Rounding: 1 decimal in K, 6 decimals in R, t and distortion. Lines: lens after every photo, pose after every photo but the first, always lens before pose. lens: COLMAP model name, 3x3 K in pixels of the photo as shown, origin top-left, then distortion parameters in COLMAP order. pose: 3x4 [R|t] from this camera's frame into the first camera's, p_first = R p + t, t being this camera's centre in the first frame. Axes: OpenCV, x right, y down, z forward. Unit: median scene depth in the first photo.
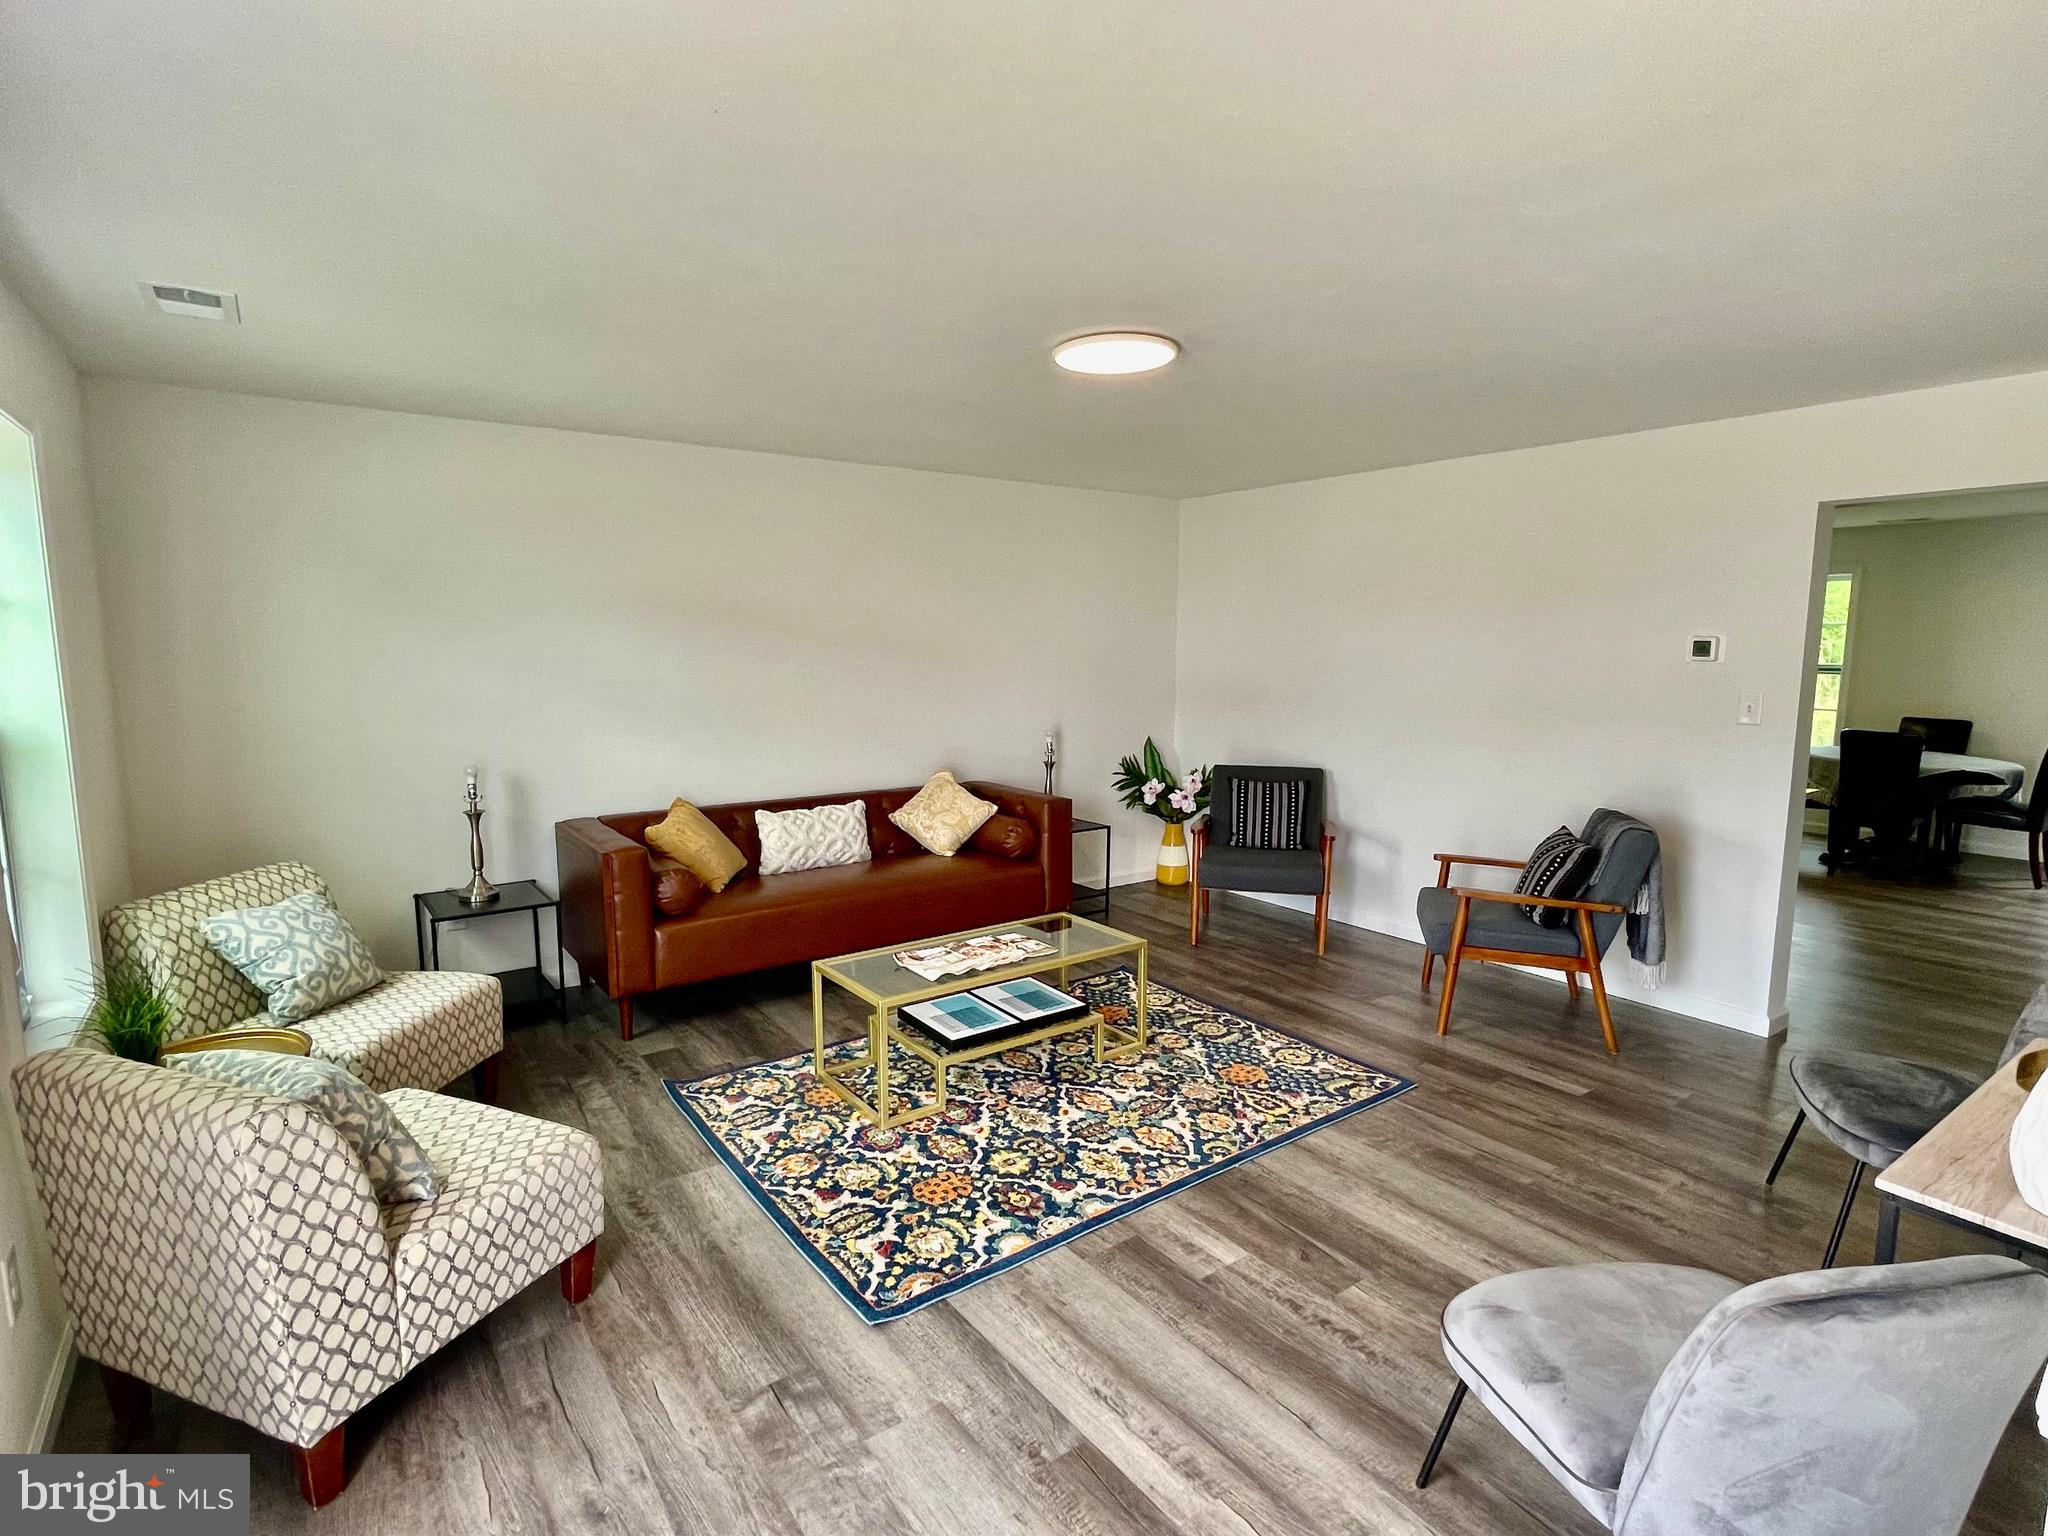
lens RADIAL K [[1022.1, 0, 1009.6], [0, 1022.1, 764.5], [0, 0, 1]] dist [-0.005528, 0.002336]
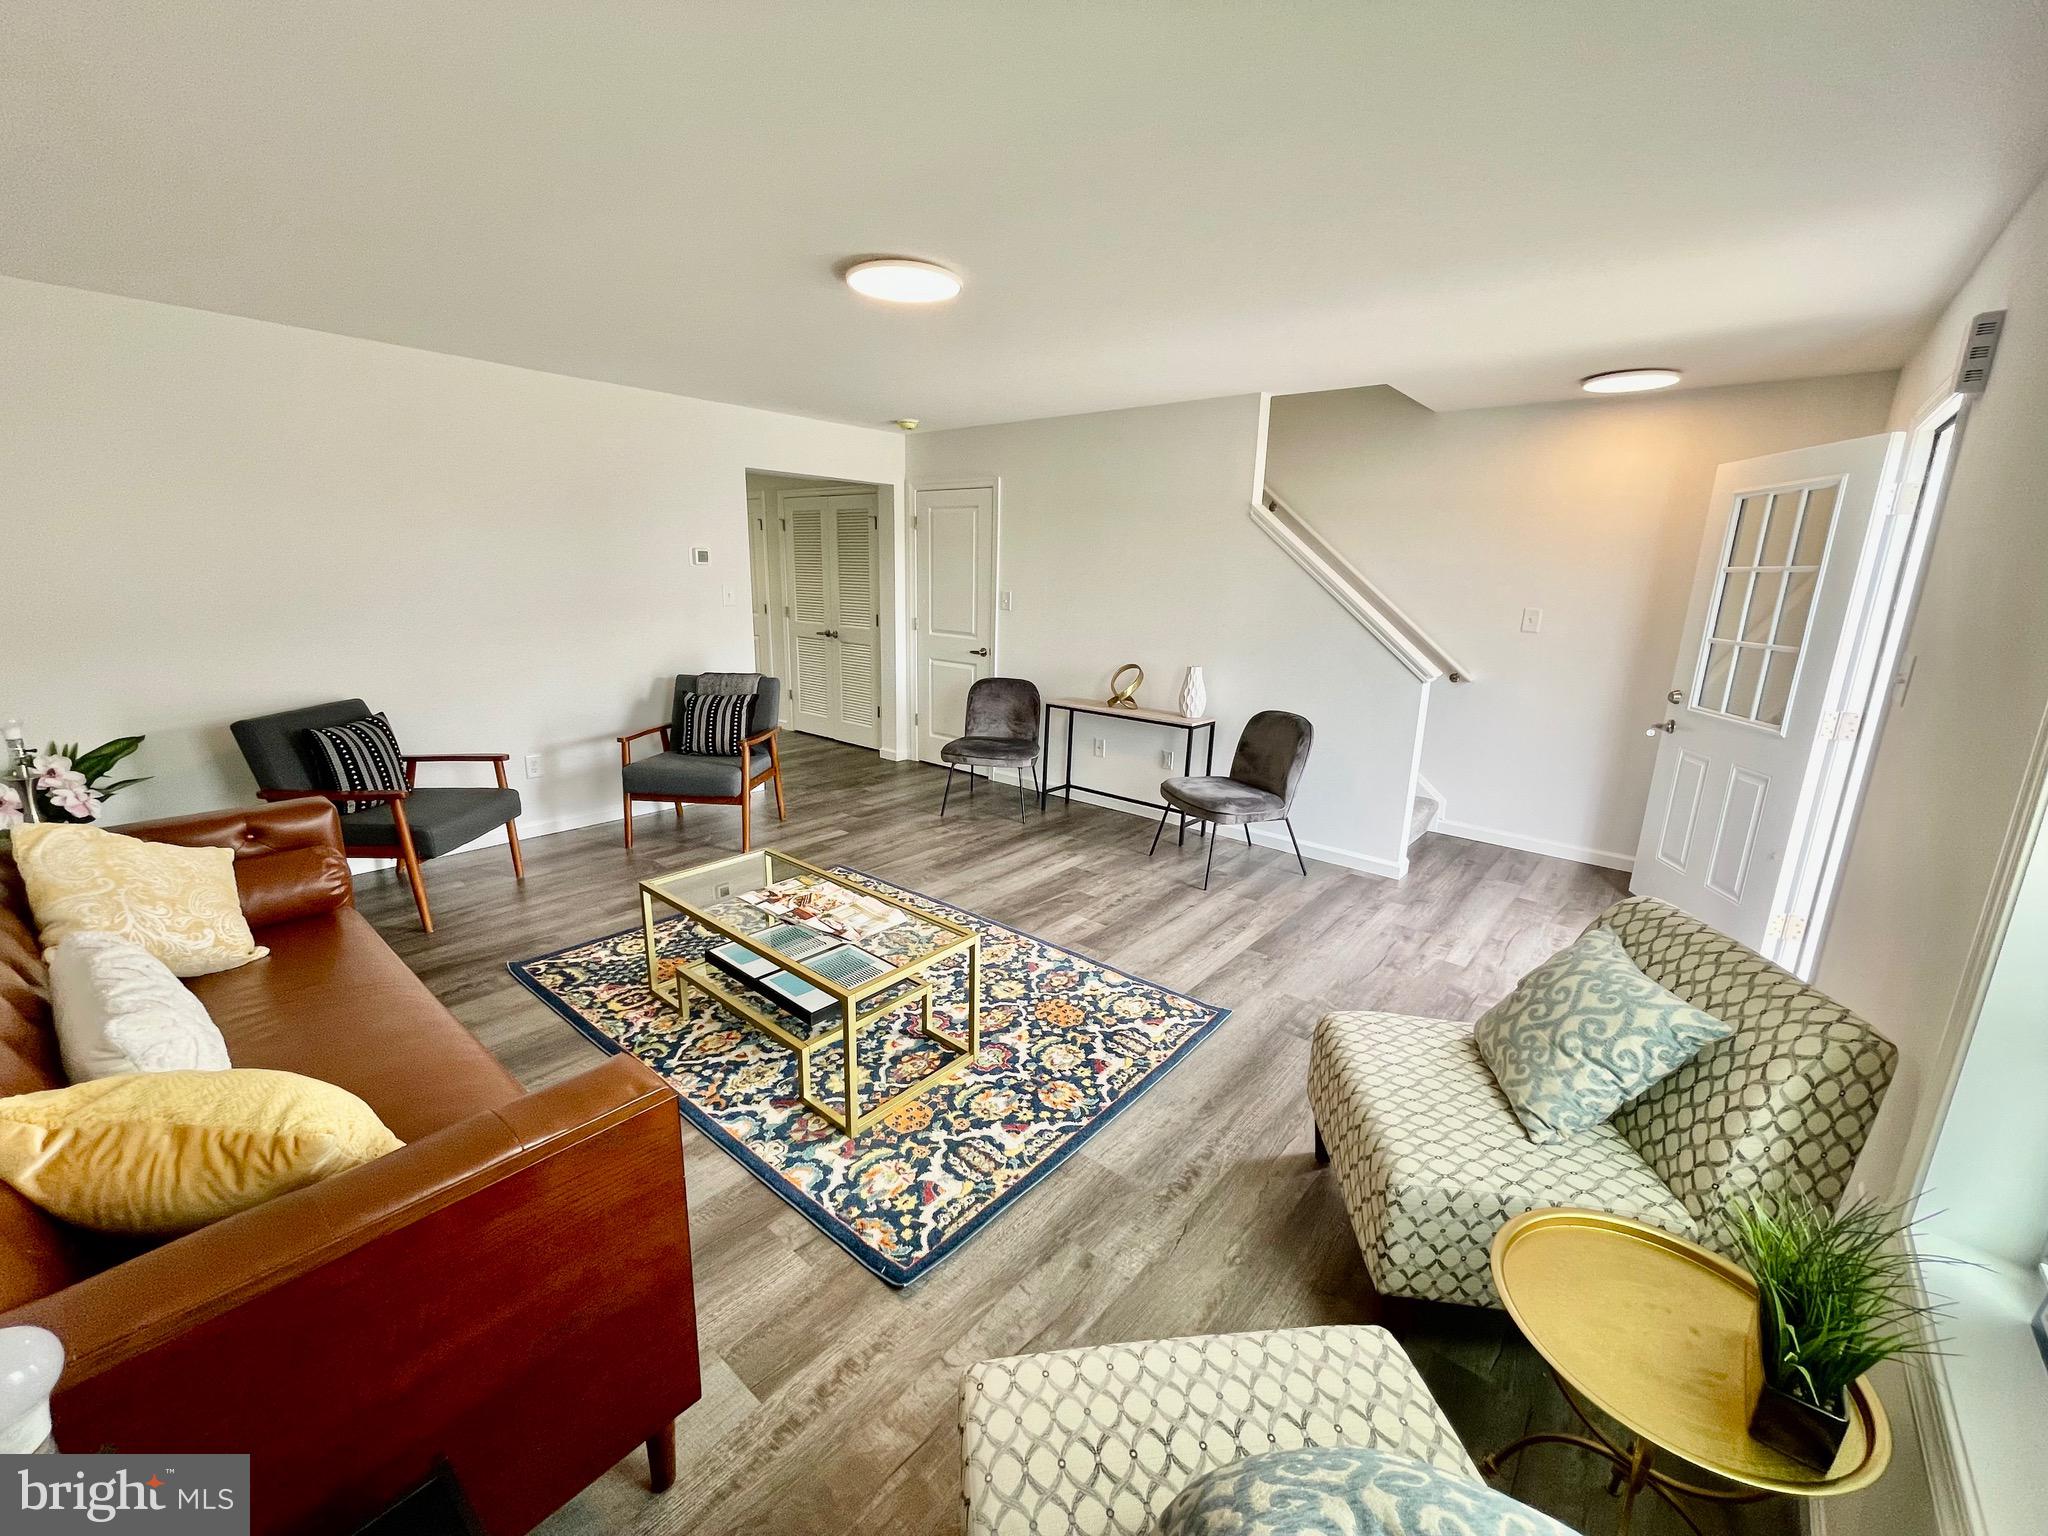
lens RADIAL K [[831.0, 0, 1015.7], [0, 831.0, 766.6], [0, 0, 1]] dist [-0.003100, -0.000723]
pose [[-0.241599, -0.238779, 0.940539, -0.819383], [0.095188, 0.958746, 0.267853, -0.126351], [-0.965696, 0.154242, -0.208903, 1.080044]]
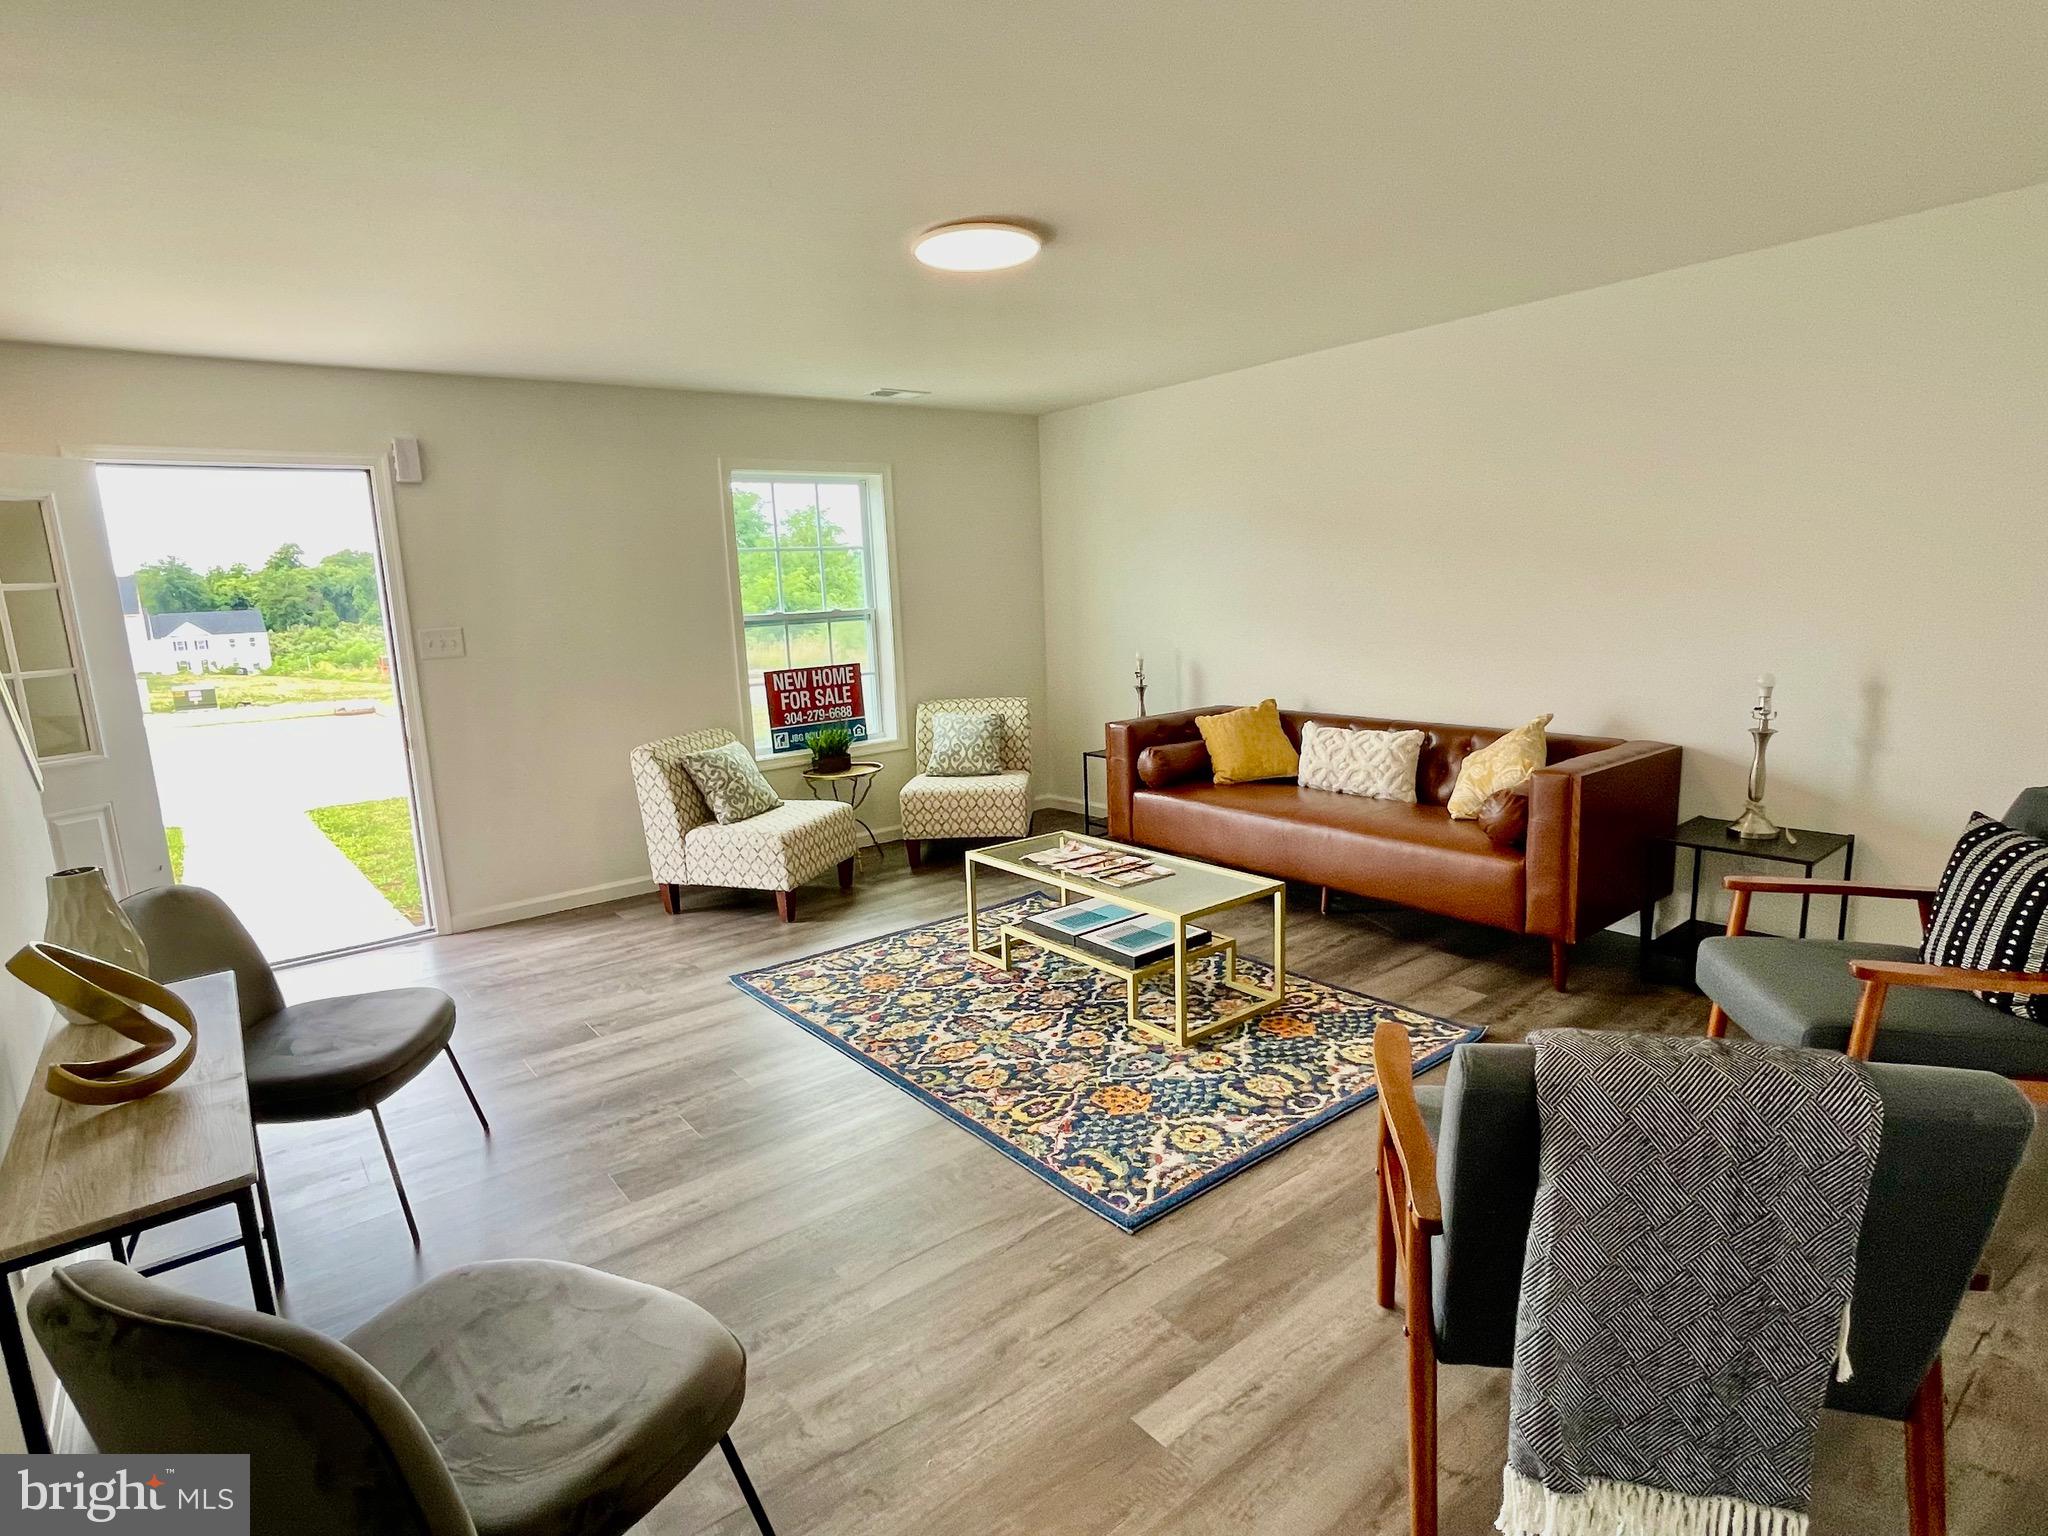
lens RADIAL K [[1065.9, 0, 1015.9], [0, 1065.9, 760.5], [0, 0, 1]] dist [-0.002418, 0.001316]
pose [[0.043705, 0.162654, -0.985715, 1.106963], [-0.080571, 0.984017, 0.158801, -0.085458], [0.995790, 0.072480, 0.056111, 0.956009]]
